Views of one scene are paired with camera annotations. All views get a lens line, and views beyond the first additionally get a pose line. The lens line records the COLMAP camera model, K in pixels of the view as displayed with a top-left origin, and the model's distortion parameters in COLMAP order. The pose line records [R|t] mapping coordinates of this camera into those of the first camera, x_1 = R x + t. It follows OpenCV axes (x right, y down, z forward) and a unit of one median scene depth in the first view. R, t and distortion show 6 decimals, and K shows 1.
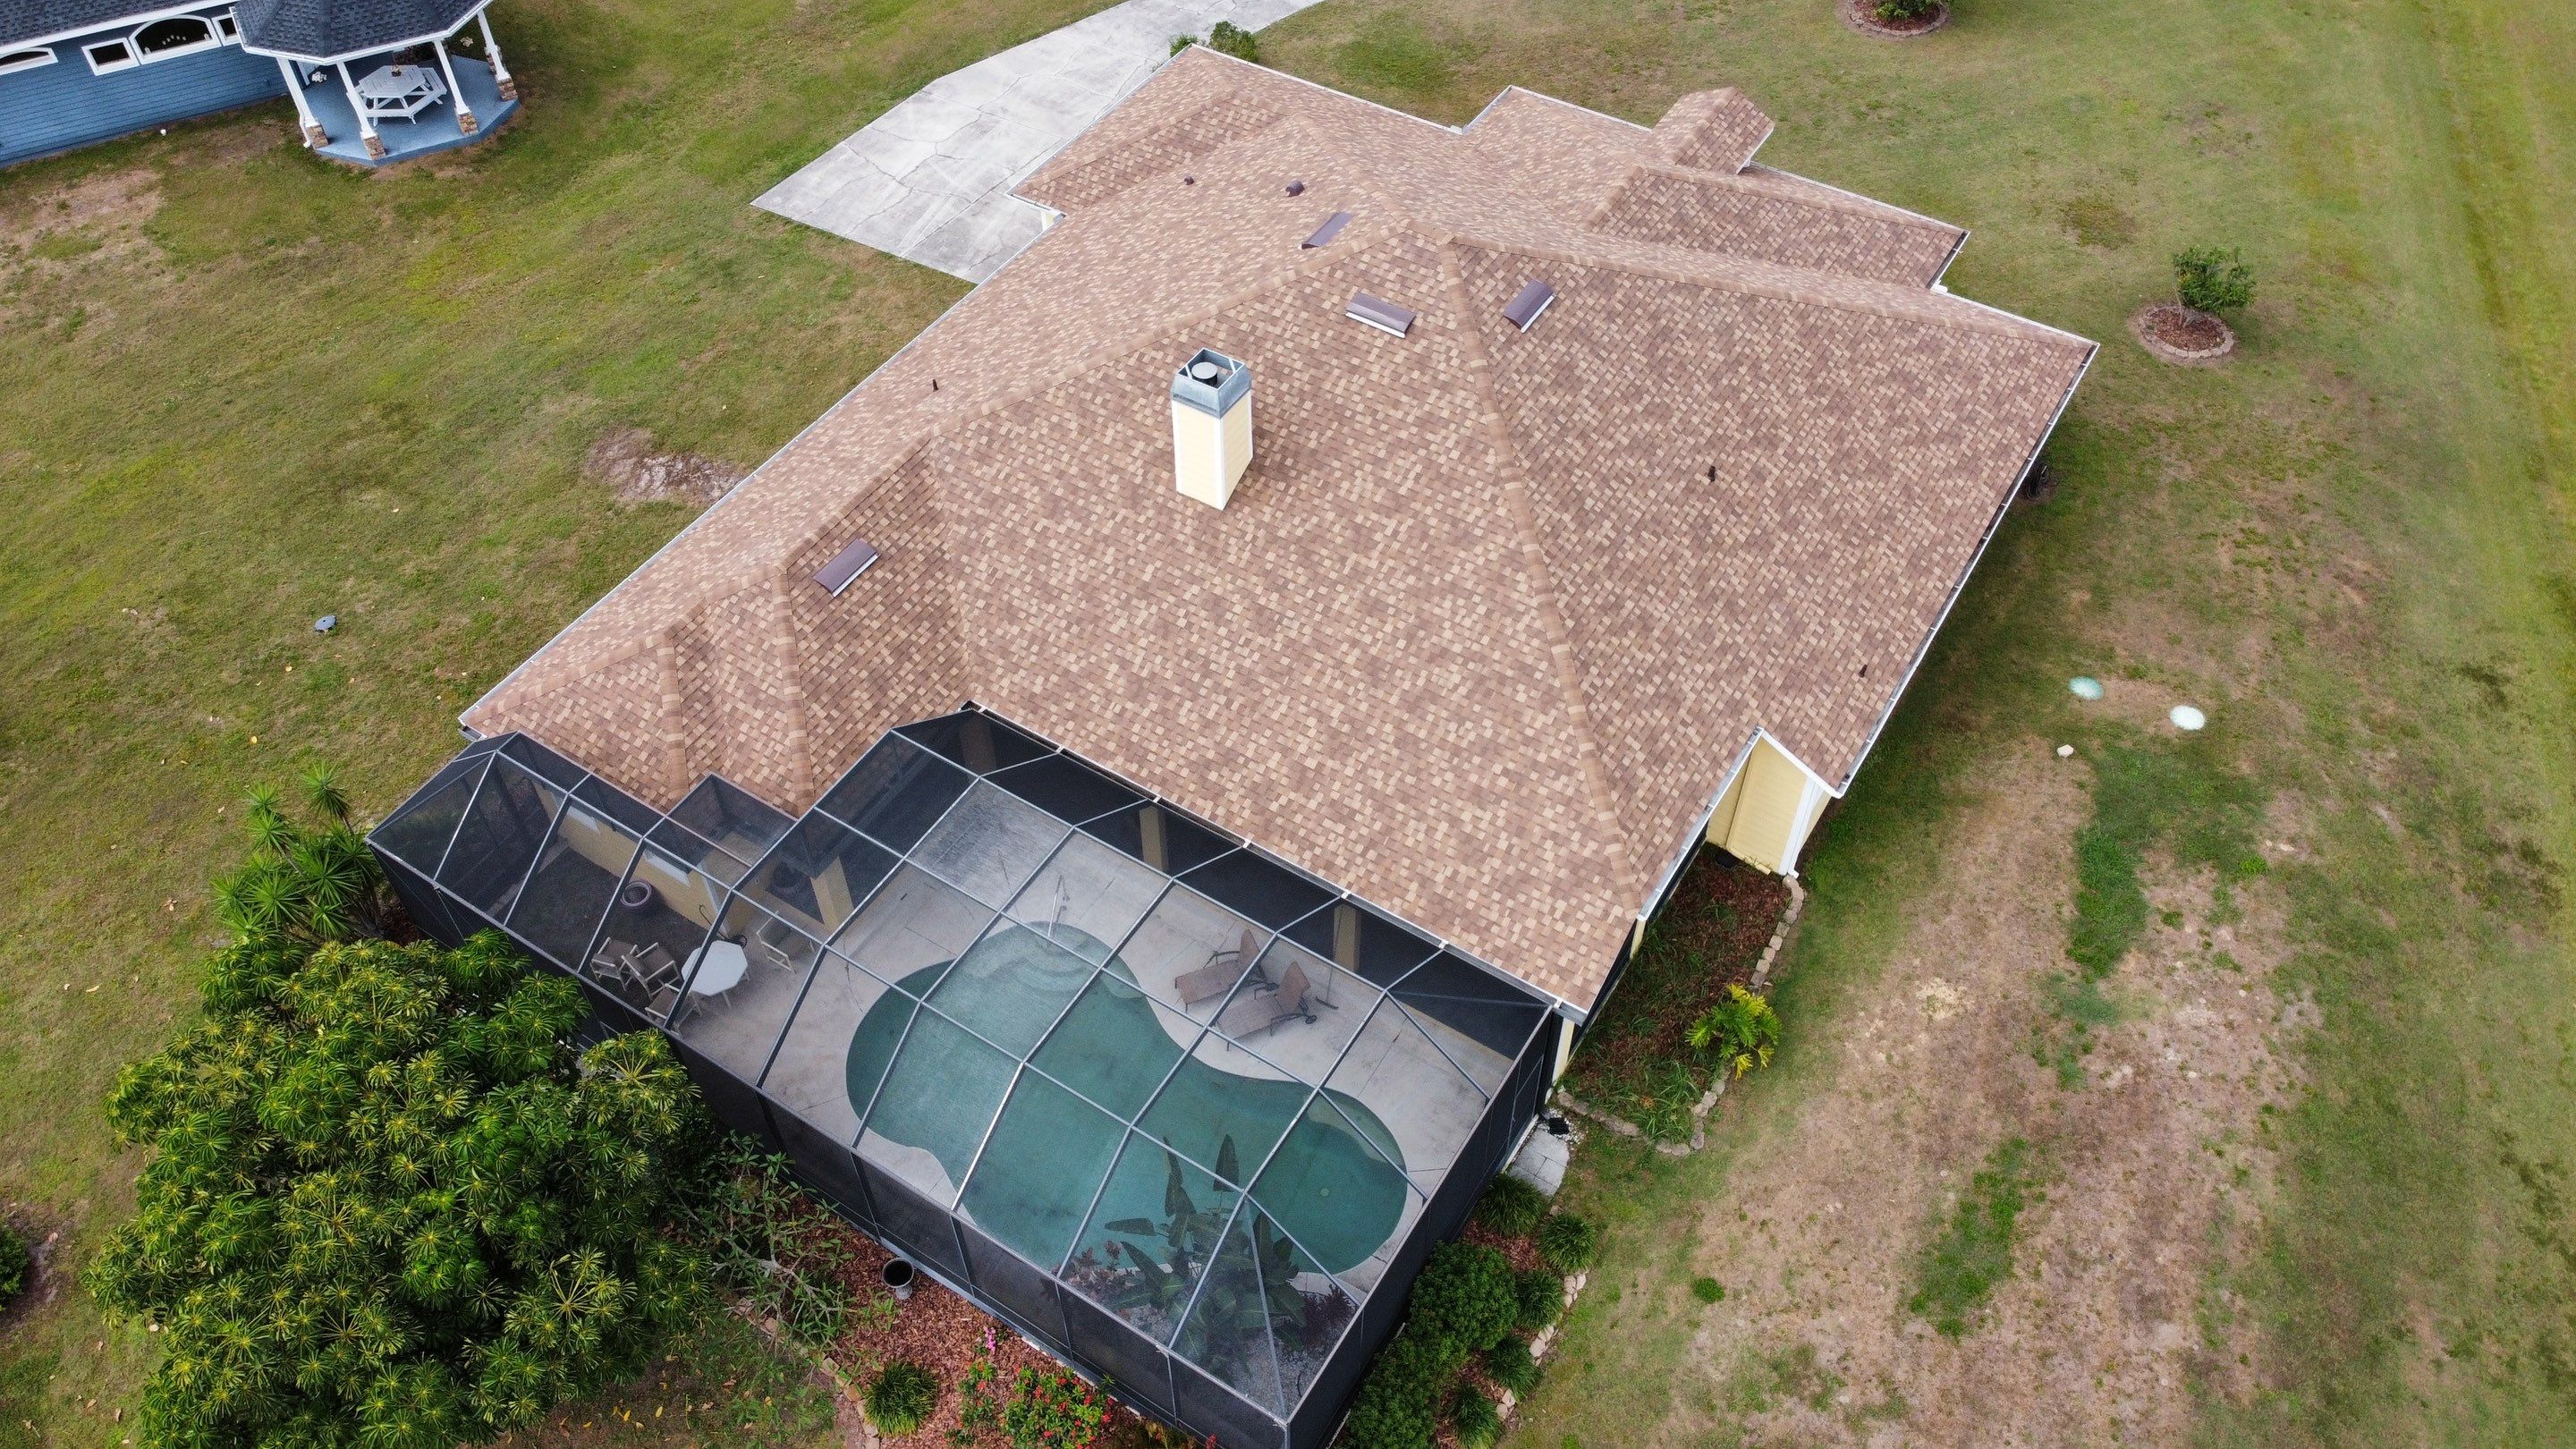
lens RADIAL K [[1976.9, 0, 1212.2], [0, 1976.9, 702.5], [0, 0, 1]] dist [-0.009849, -0.009255]
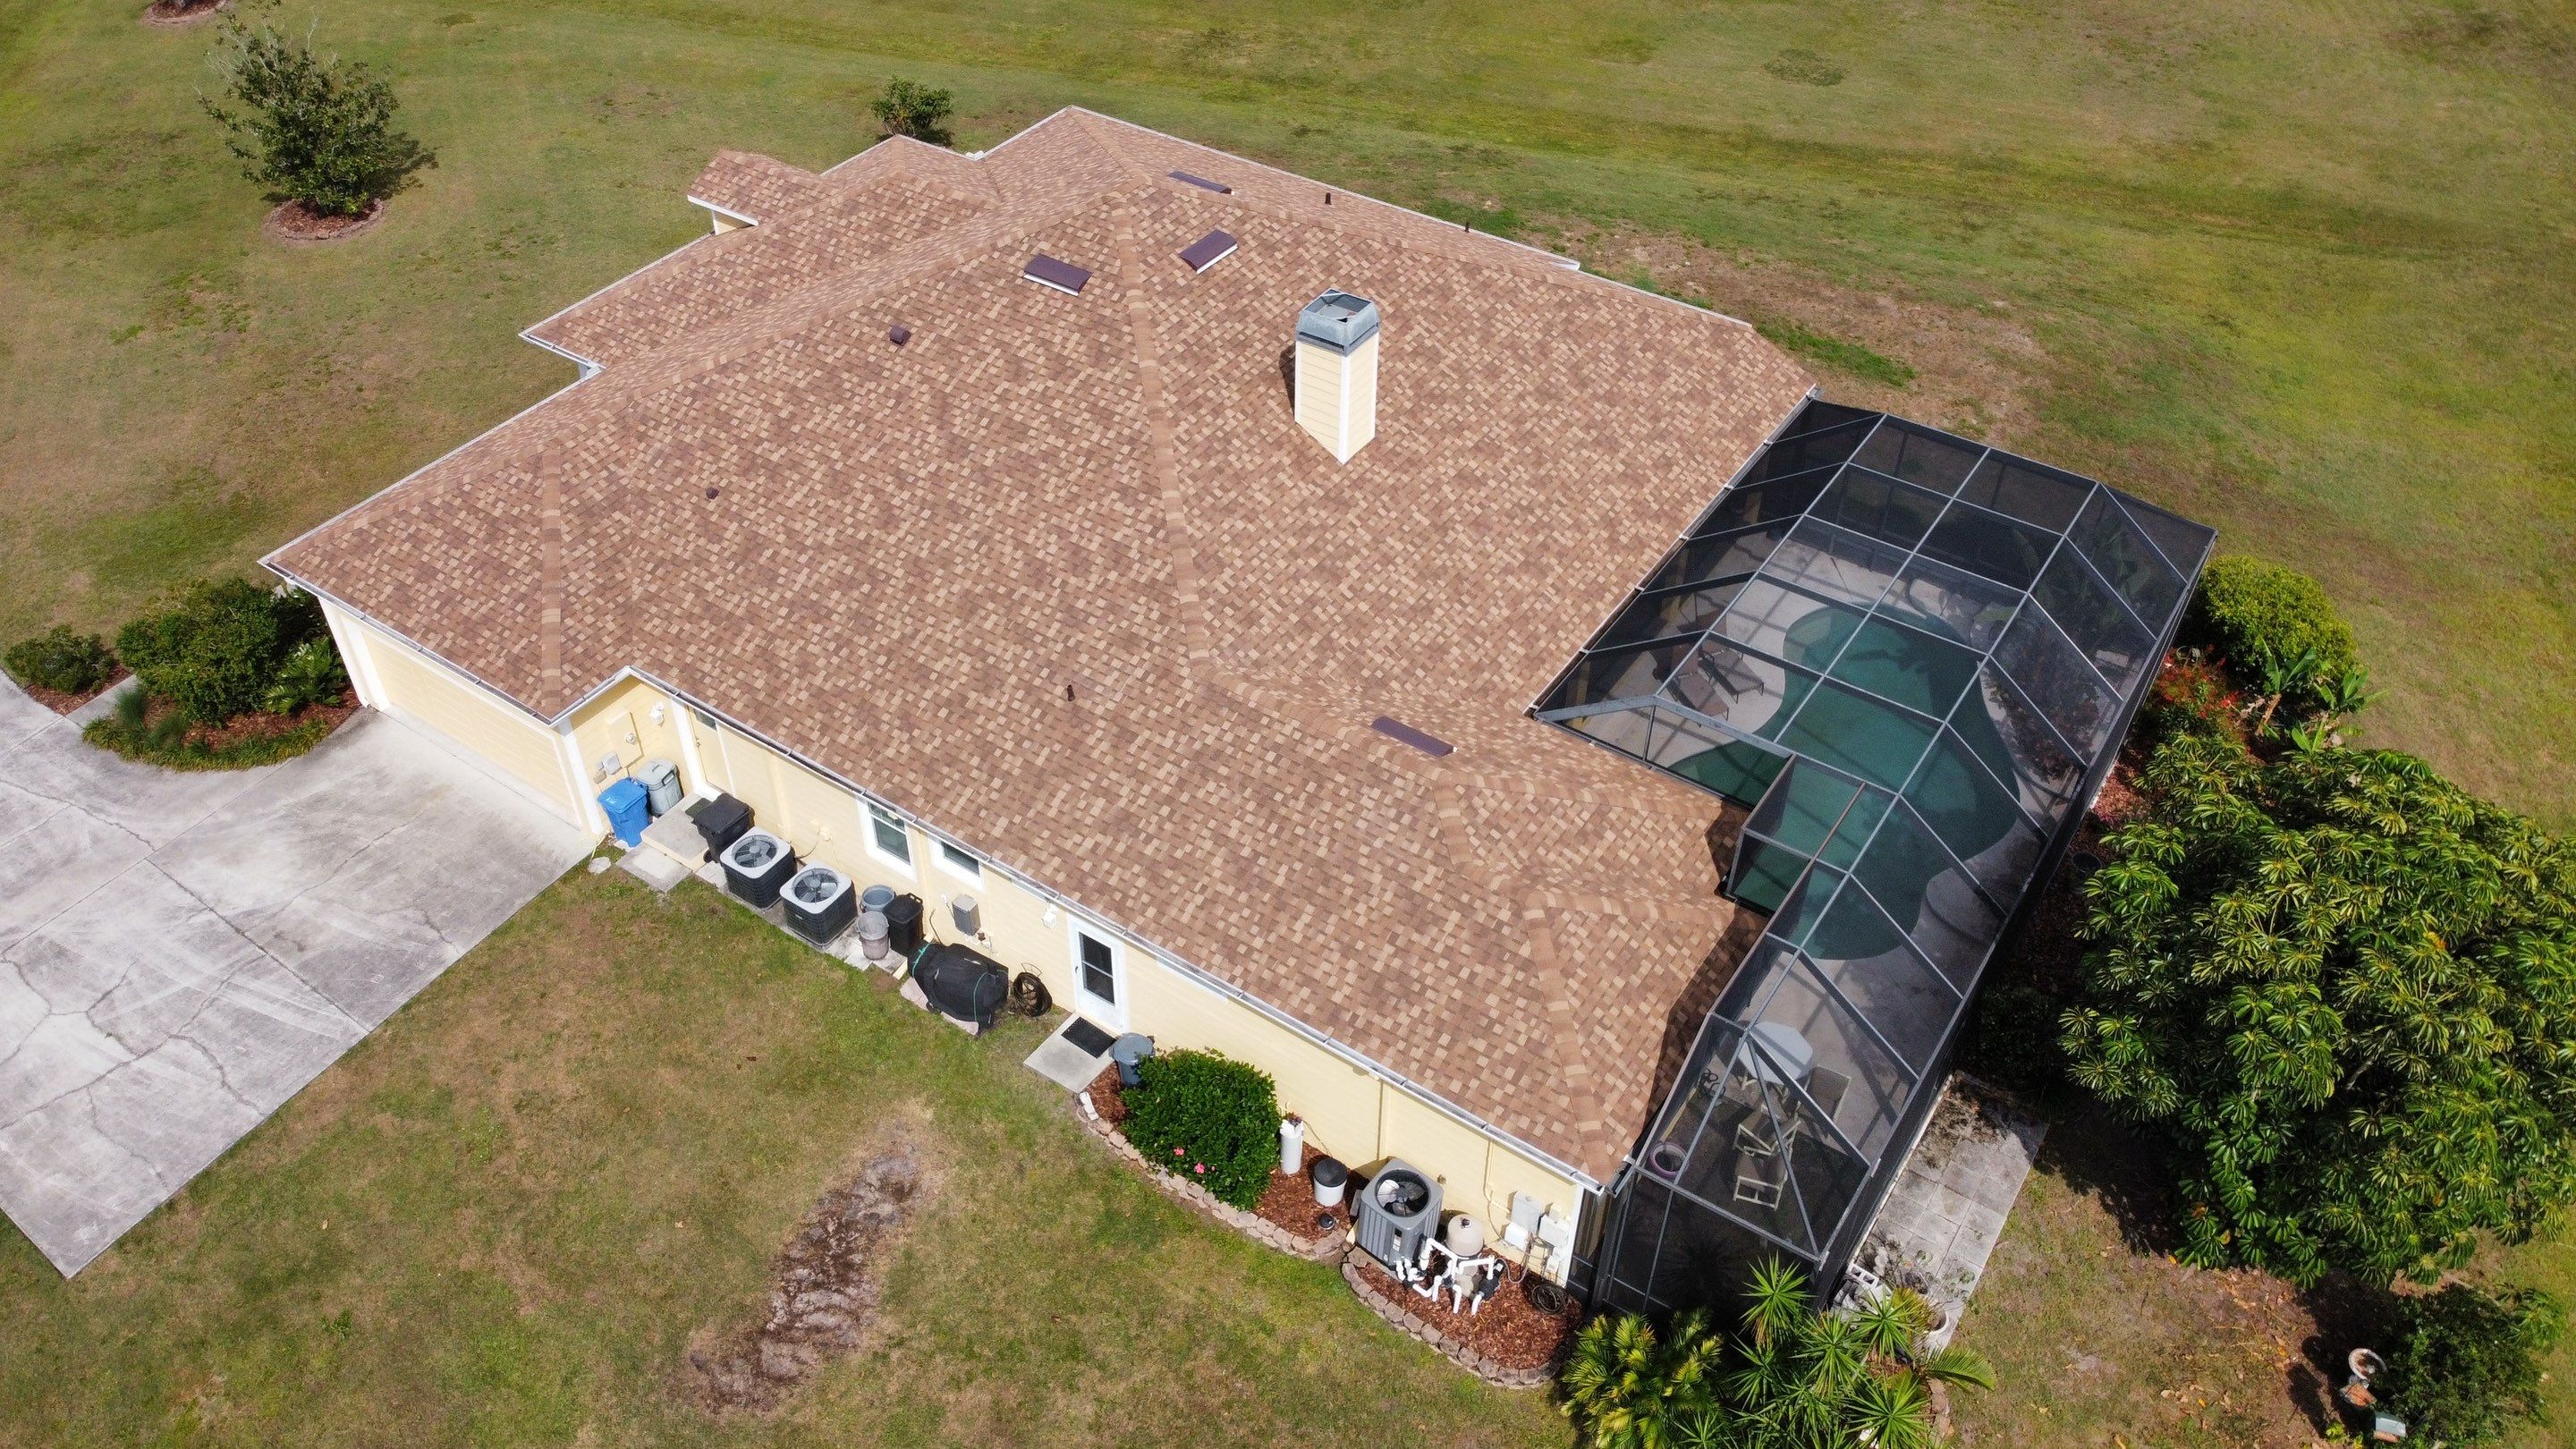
lens RADIAL K [[1999.6, 0, 1271.4], [0, 1999.6, 656.9], [0, 0, 1]] dist [0.001455, -0.009565]
pose [[0.010539, -0.618600, 0.785635, -0.834165], [0.745552, 0.528439, 0.406085, -0.477023], [-0.666364, 0.581452, 0.466768, 0.637188]]
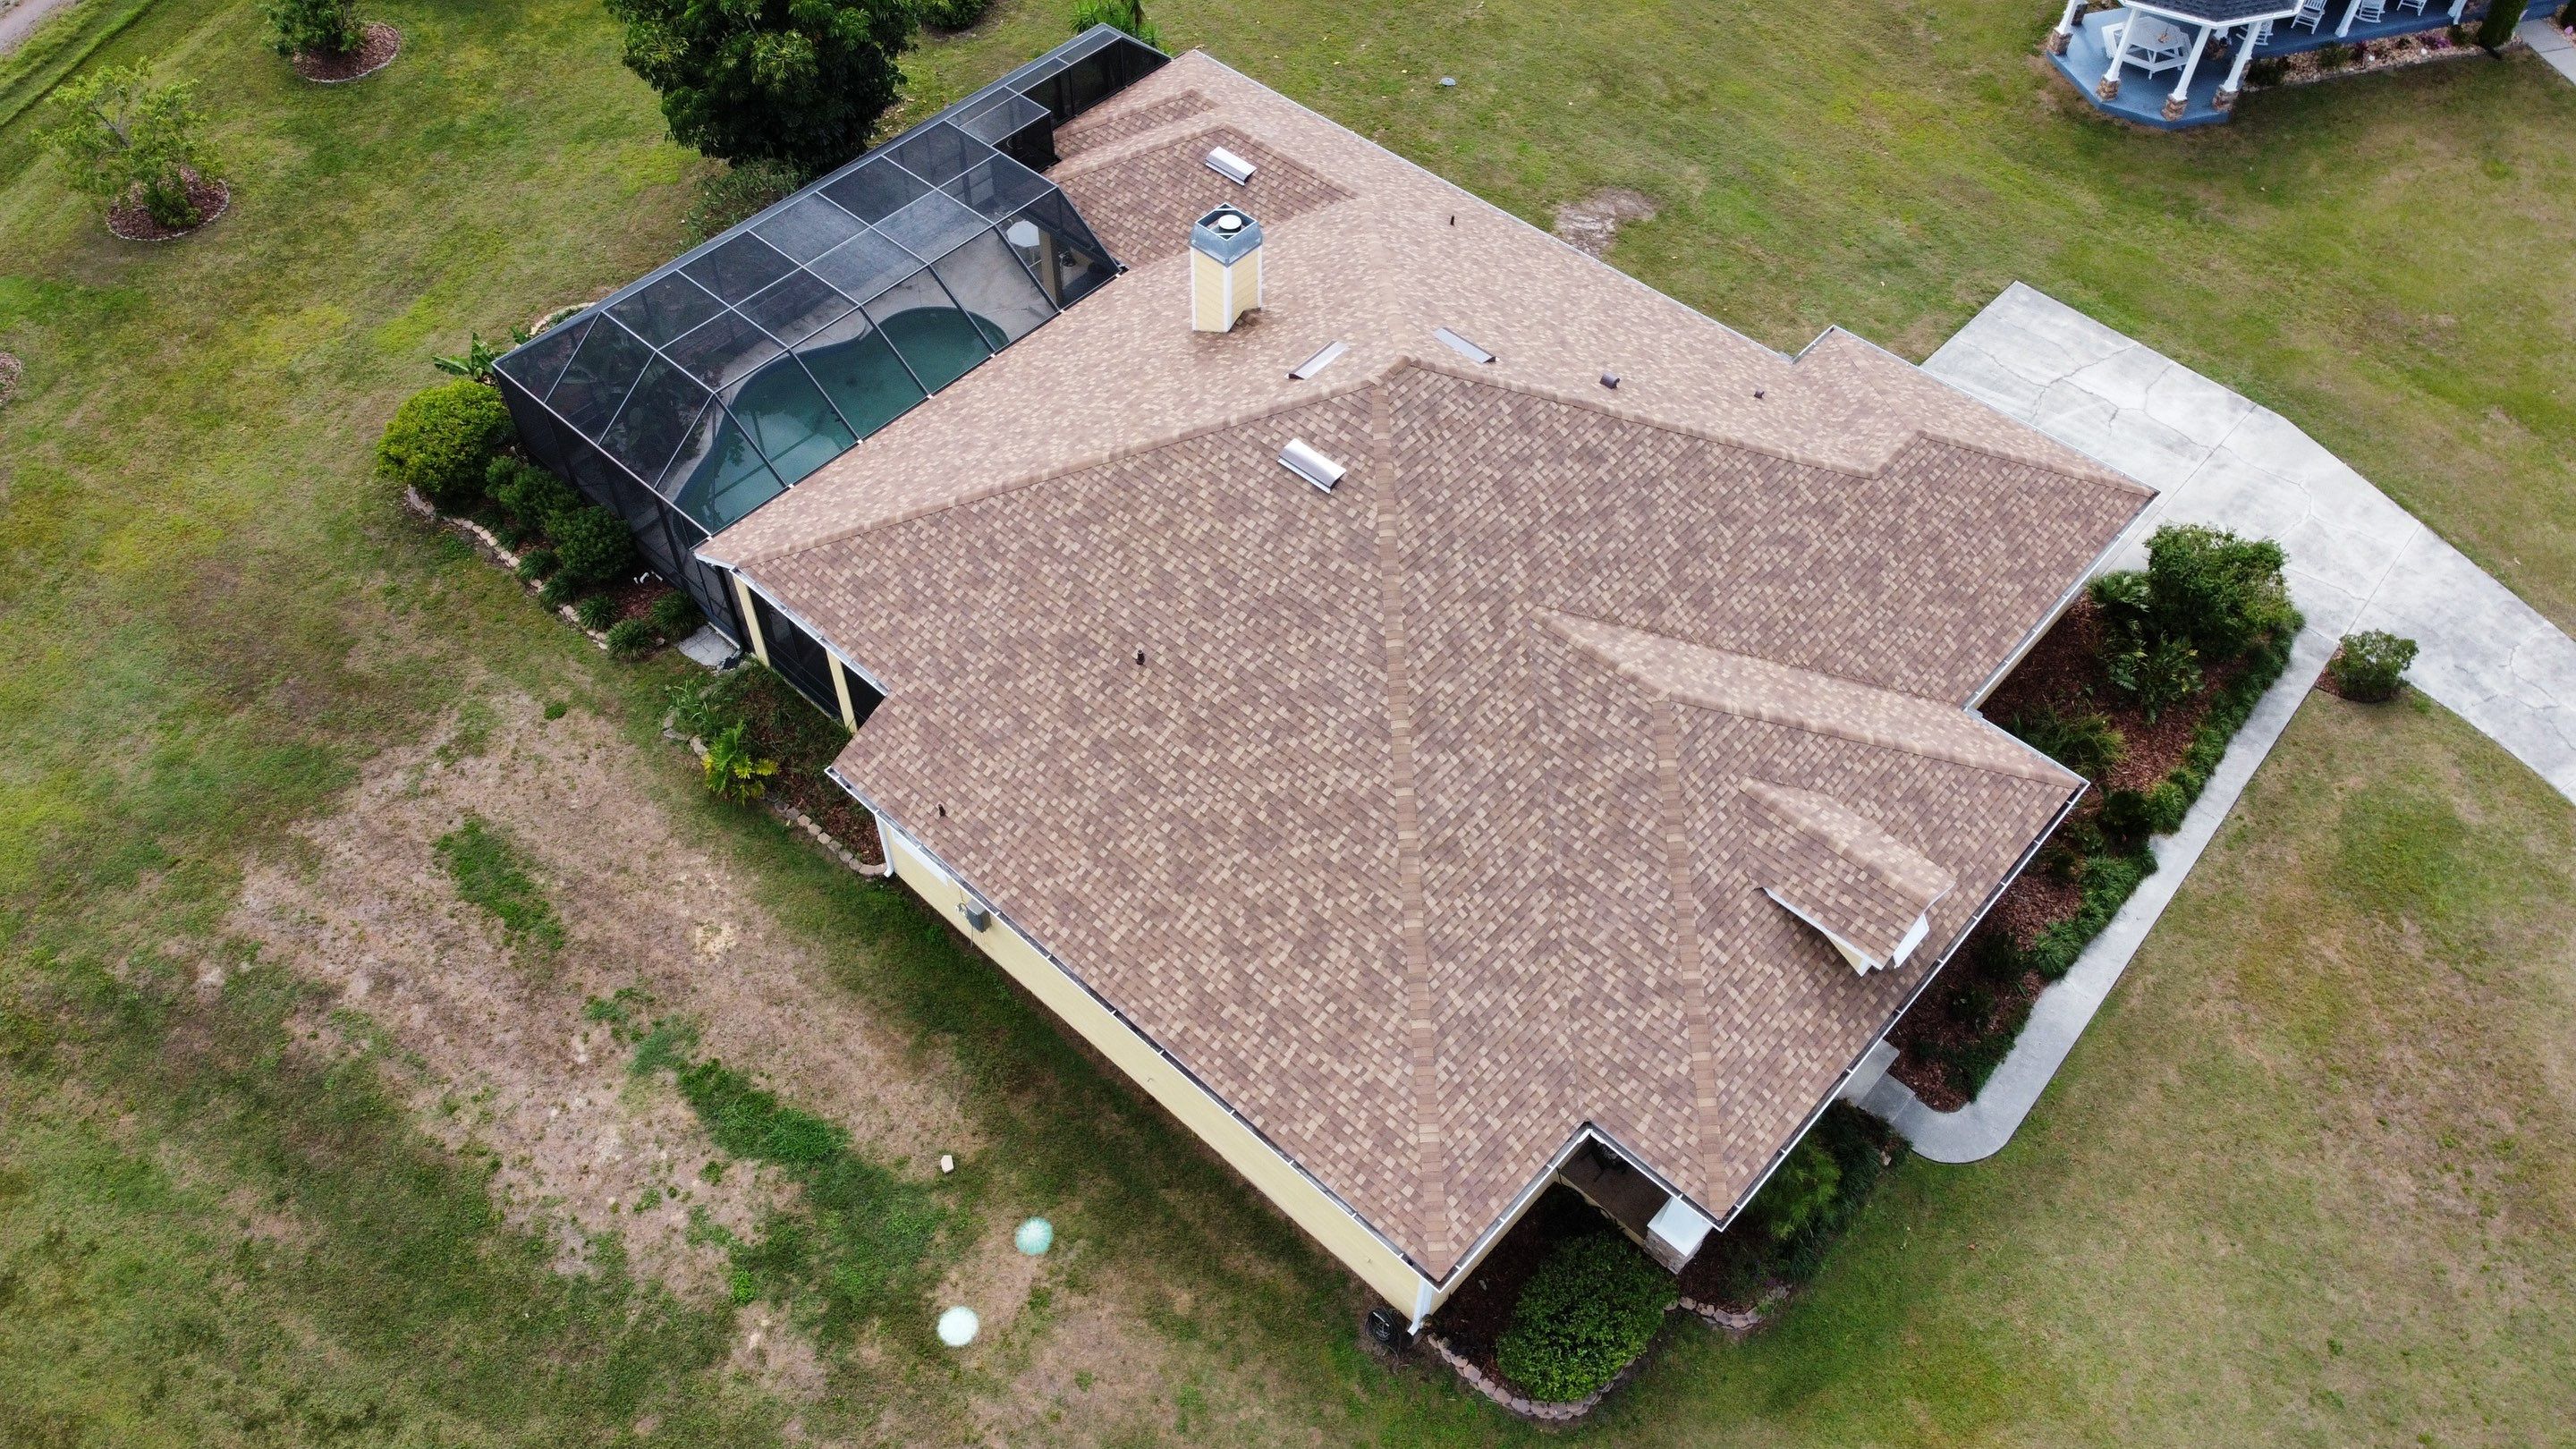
lens RADIAL K [[1905.7, 0, 1234.0], [0, 1905.7, 678.5], [0, 0, 1]] dist [0.030477, -0.074054]
pose [[-0.167412, 0.769905, -0.615808, 0.833636], [-0.728289, 0.324431, 0.603606, -0.713560], [0.664506, 0.549537, 0.506400, 0.568951]]
